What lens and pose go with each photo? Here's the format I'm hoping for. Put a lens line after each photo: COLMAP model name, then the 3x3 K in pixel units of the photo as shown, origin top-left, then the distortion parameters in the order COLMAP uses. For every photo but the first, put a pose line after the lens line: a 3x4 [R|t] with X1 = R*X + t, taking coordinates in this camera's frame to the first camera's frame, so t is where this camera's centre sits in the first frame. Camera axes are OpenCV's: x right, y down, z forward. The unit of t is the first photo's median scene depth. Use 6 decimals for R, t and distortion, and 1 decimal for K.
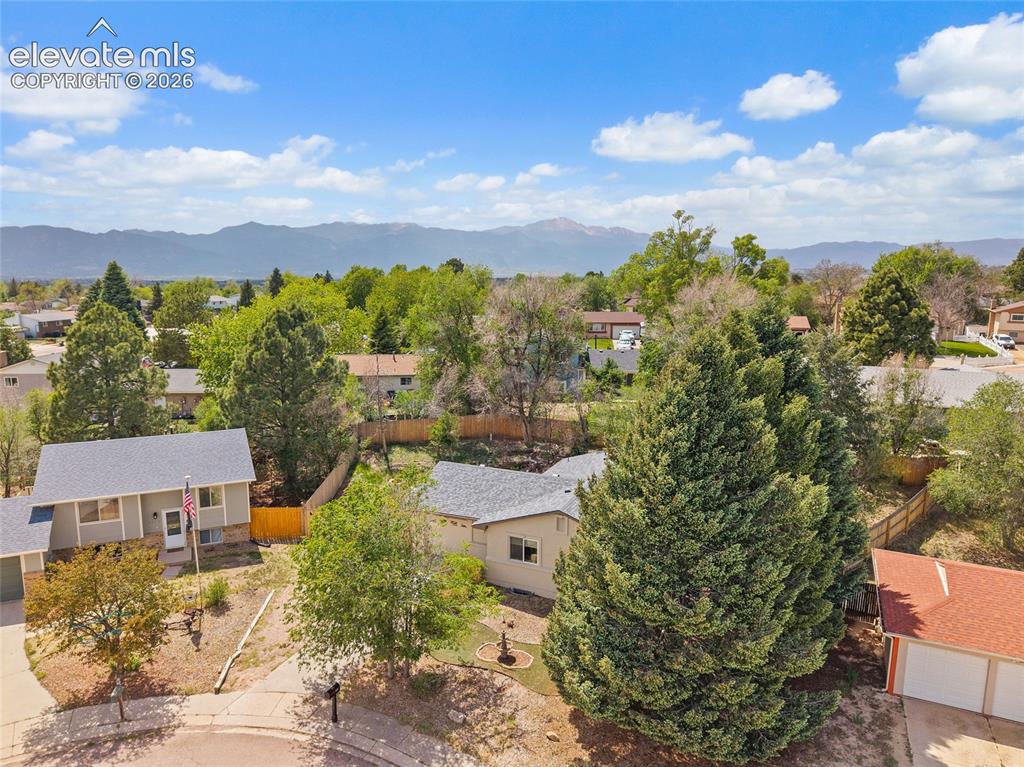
lens RADIAL K [[684.3, 0, 513.8], [0, 684.3, 390.8], [0, 0, 1]] dist [0.041167, -0.039838]
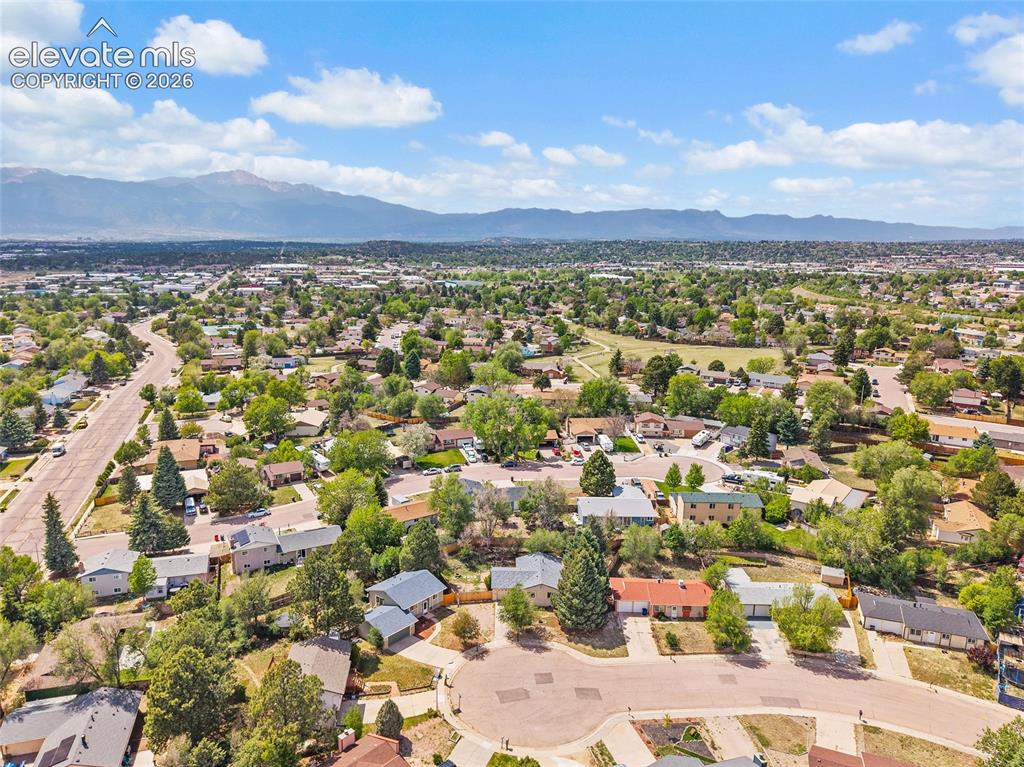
lens RADIAL K [[684.3, 0, 513.8], [0, 684.3, 390.8], [0, 0, 1]] dist [0.041167, -0.039838]
pose [[0.913439, -0.074479, 0.400103, -1.134559], [0.059606, 0.996993, 0.049508, -0.818775], [-0.402588, -0.021374, 0.915132, -1.821531]]
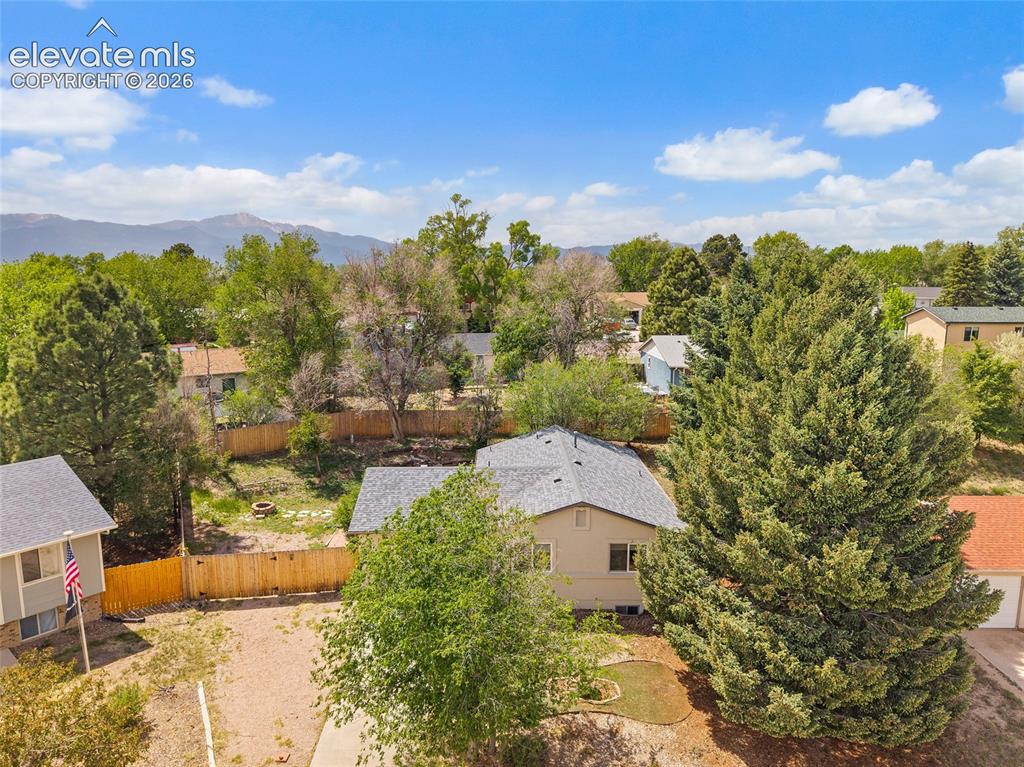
lens RADIAL K [[684.3, 0, 513.8], [0, 684.3, 390.8], [0, 0, 1]] dist [0.041167, -0.039838]
pose [[0.908604, -0.077032, 0.410494, -0.245022], [0.076984, 0.996893, 0.016672, 0.013429], [-0.410503, 0.016453, 0.911711, 0.190543]]
